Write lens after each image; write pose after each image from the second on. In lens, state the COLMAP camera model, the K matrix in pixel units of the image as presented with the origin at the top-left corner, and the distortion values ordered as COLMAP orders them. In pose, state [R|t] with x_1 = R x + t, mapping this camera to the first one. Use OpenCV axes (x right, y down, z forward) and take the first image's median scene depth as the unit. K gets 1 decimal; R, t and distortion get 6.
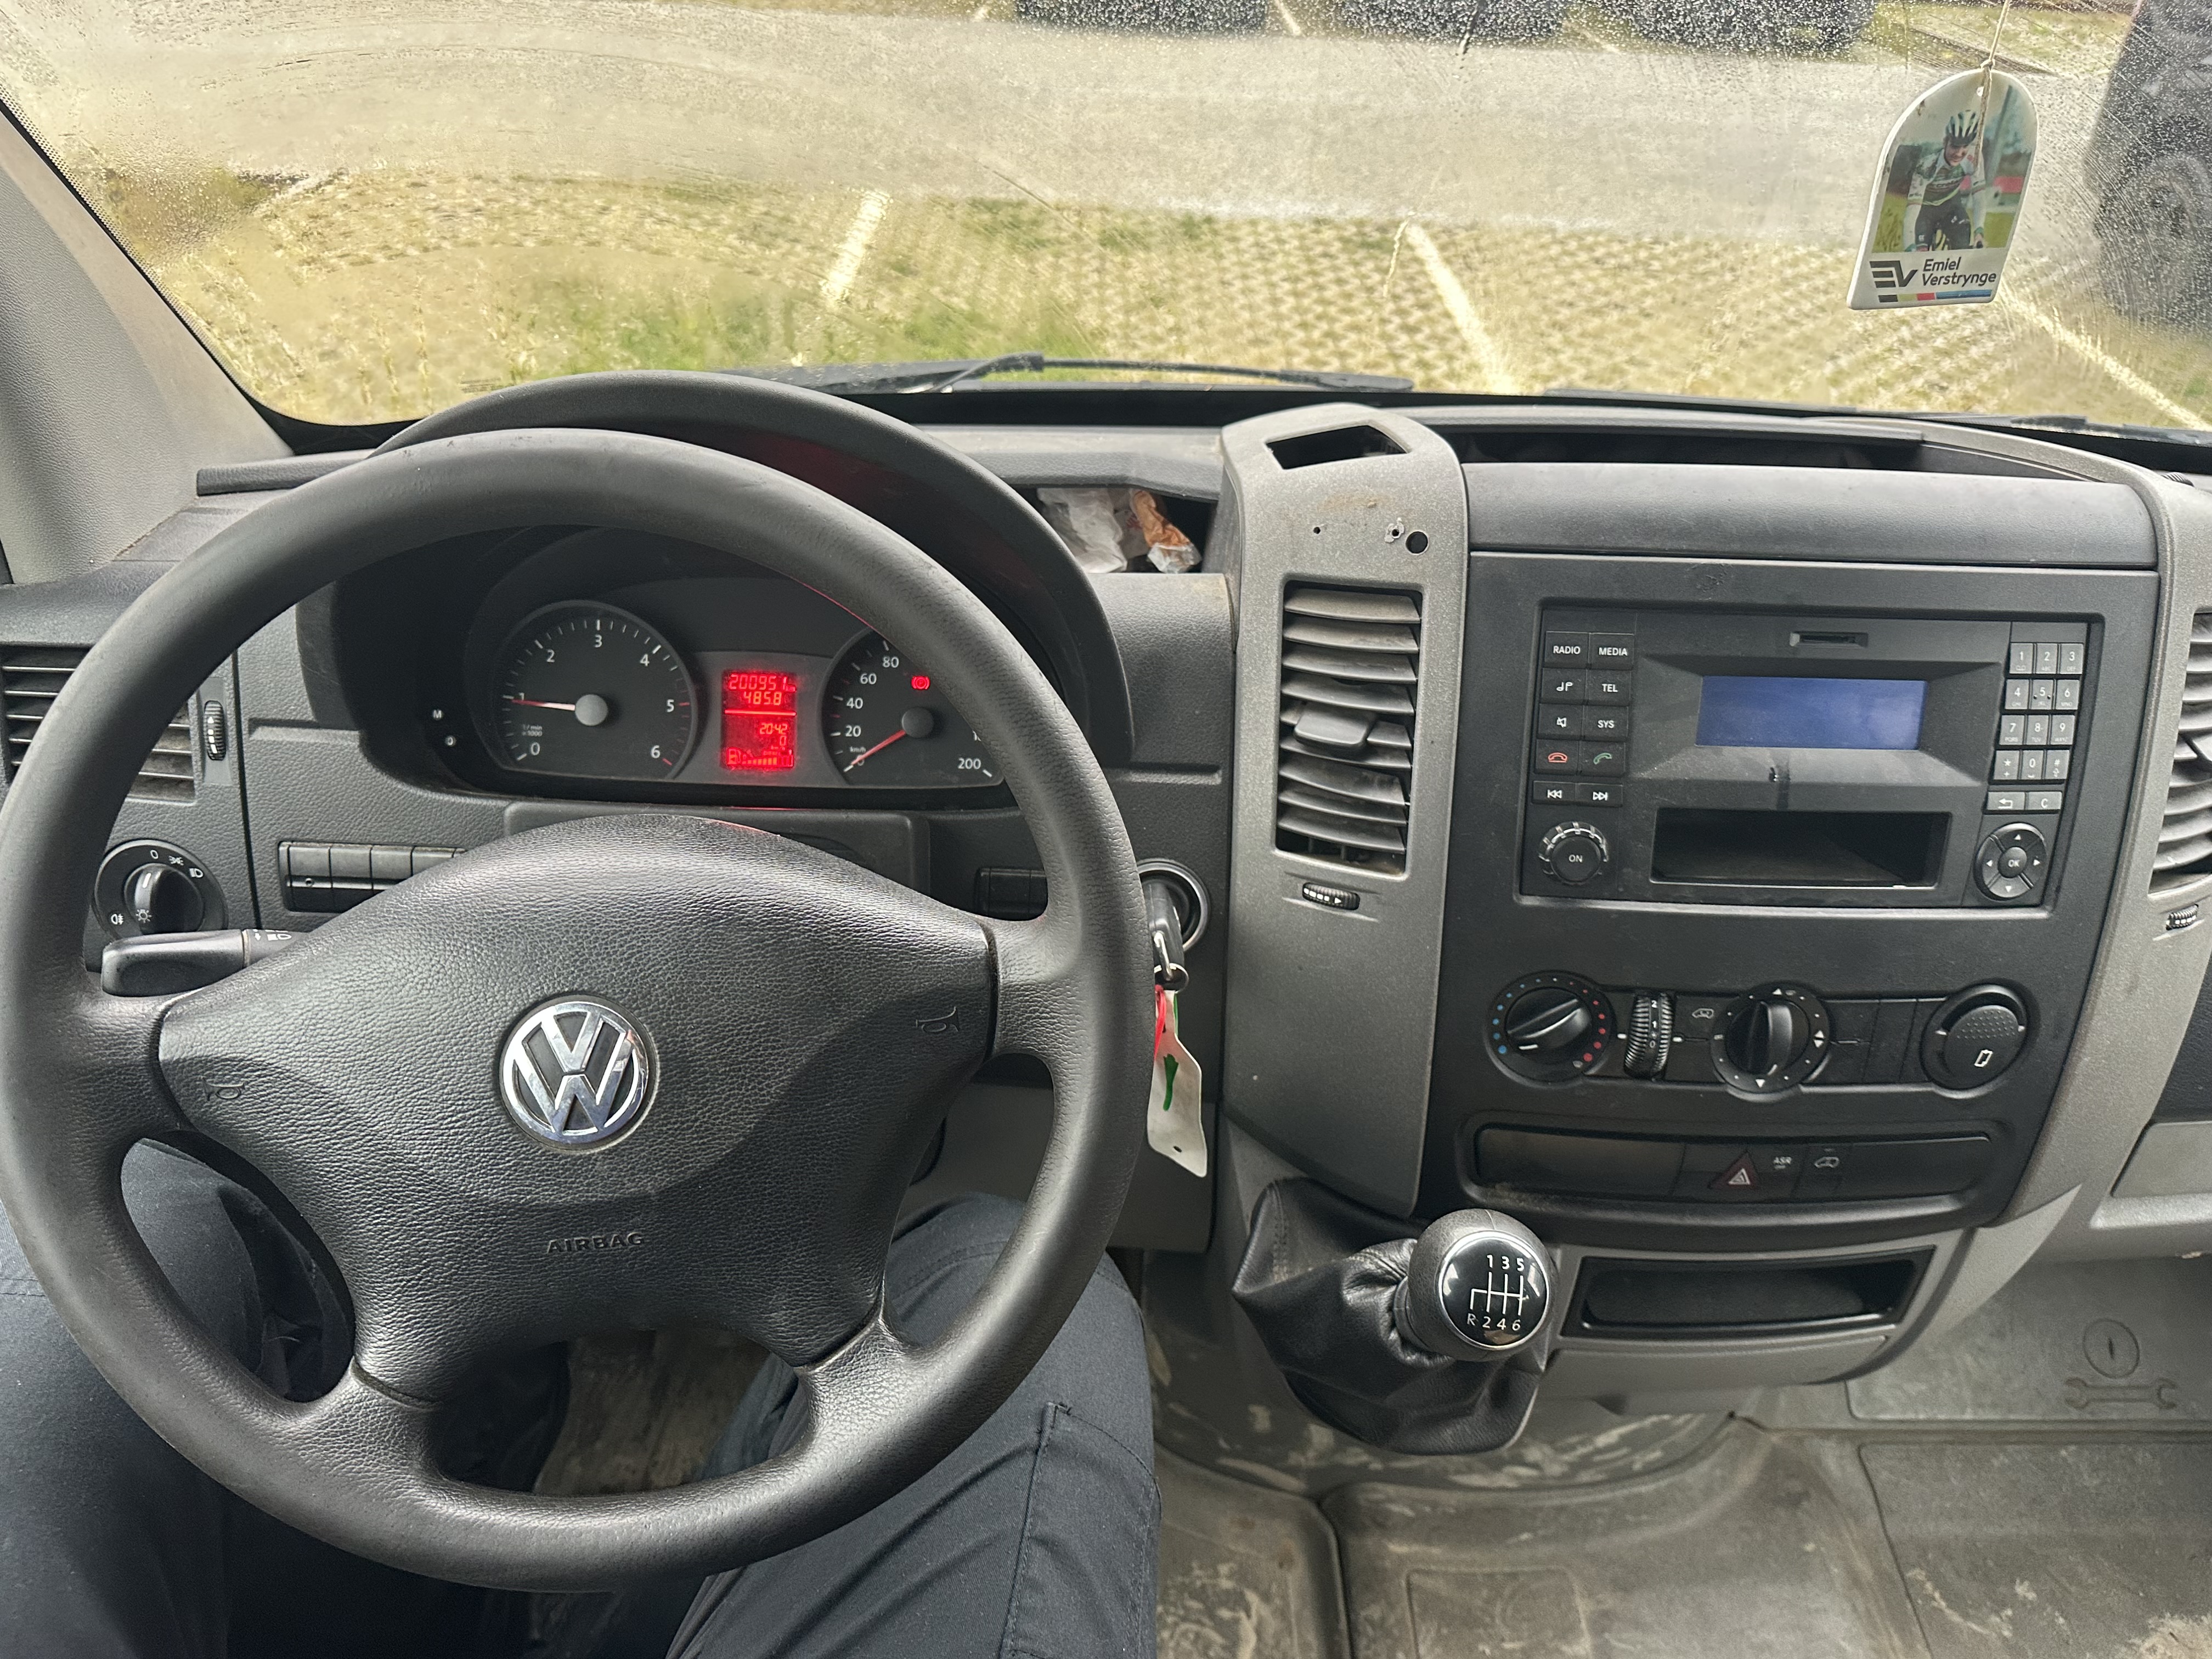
lens RADIAL K [[1470.3, 0, 1118.0], [0, 1470.3, 834.5], [0, 0, 1]] dist [0.046361, -0.074151]
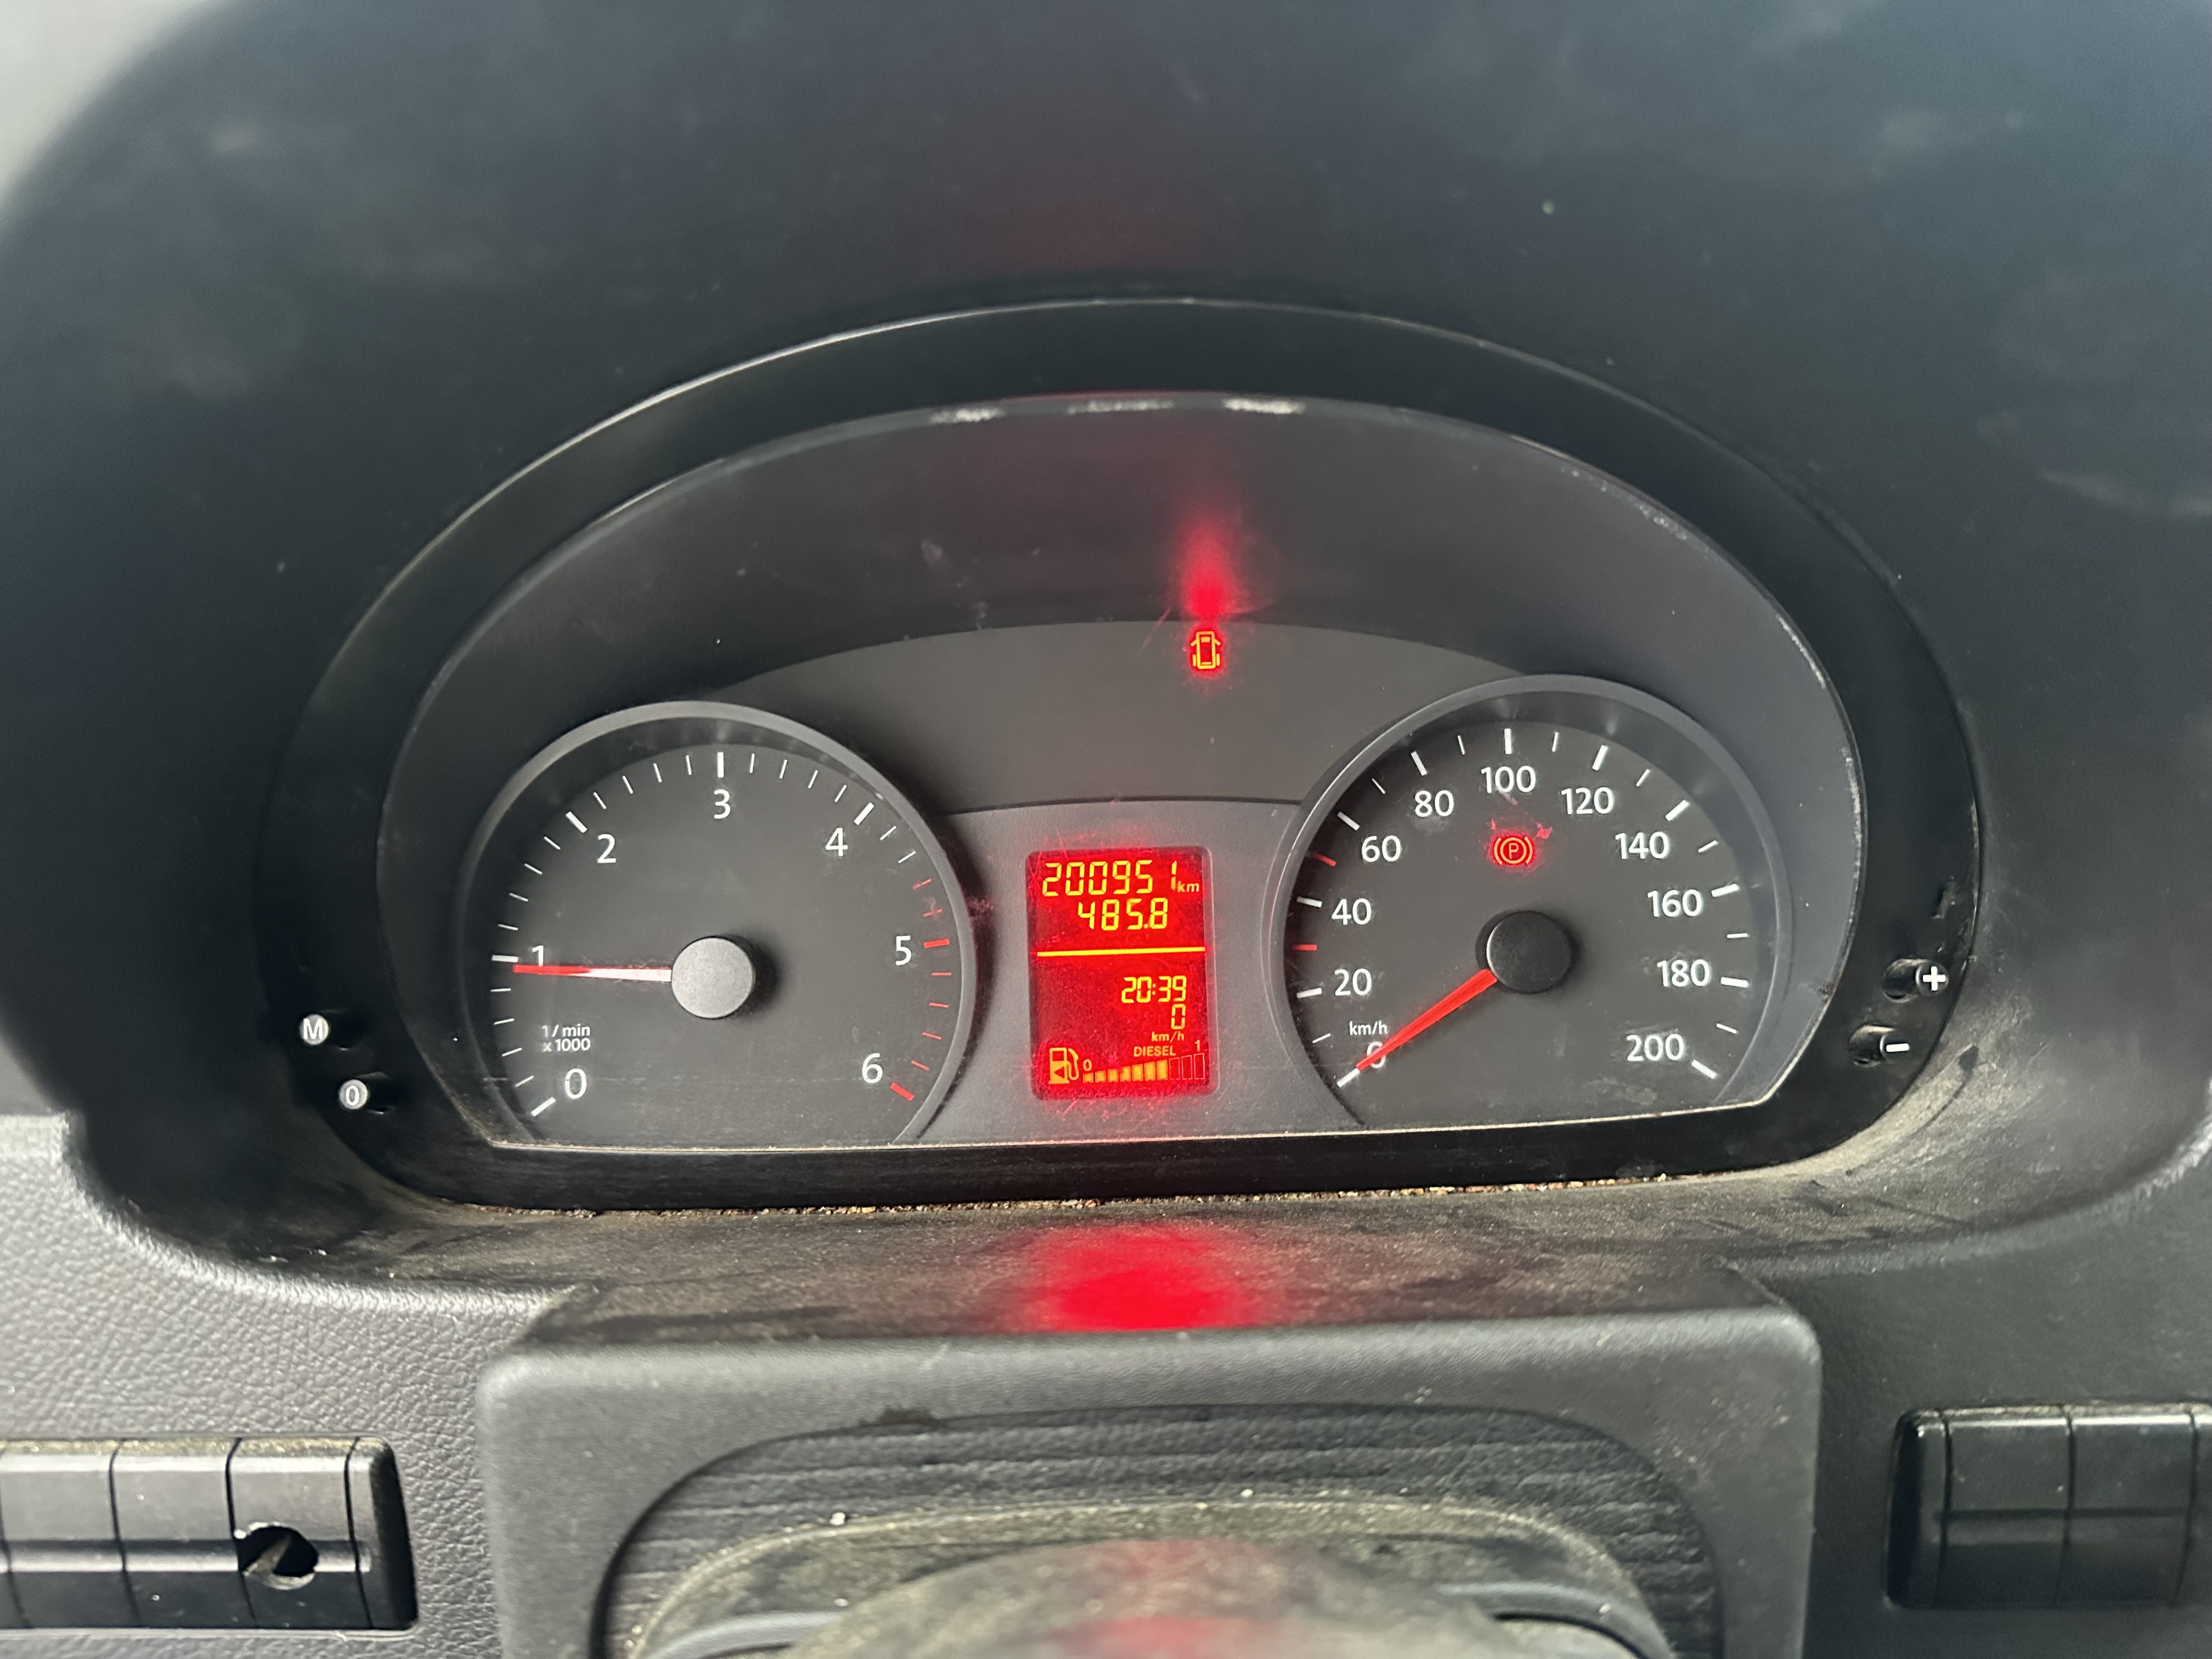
lens RADIAL K [[1470.3, 0, 1118.0], [0, 1470.3, 834.5], [0, 0, 1]] dist [0.046361, -0.074151]
pose [[0.996870, -0.067537, -0.041089, -0.240241], [0.063997, 0.994567, -0.082104, -0.087161], [0.046411, 0.079217, 0.995776, 0.637688]]
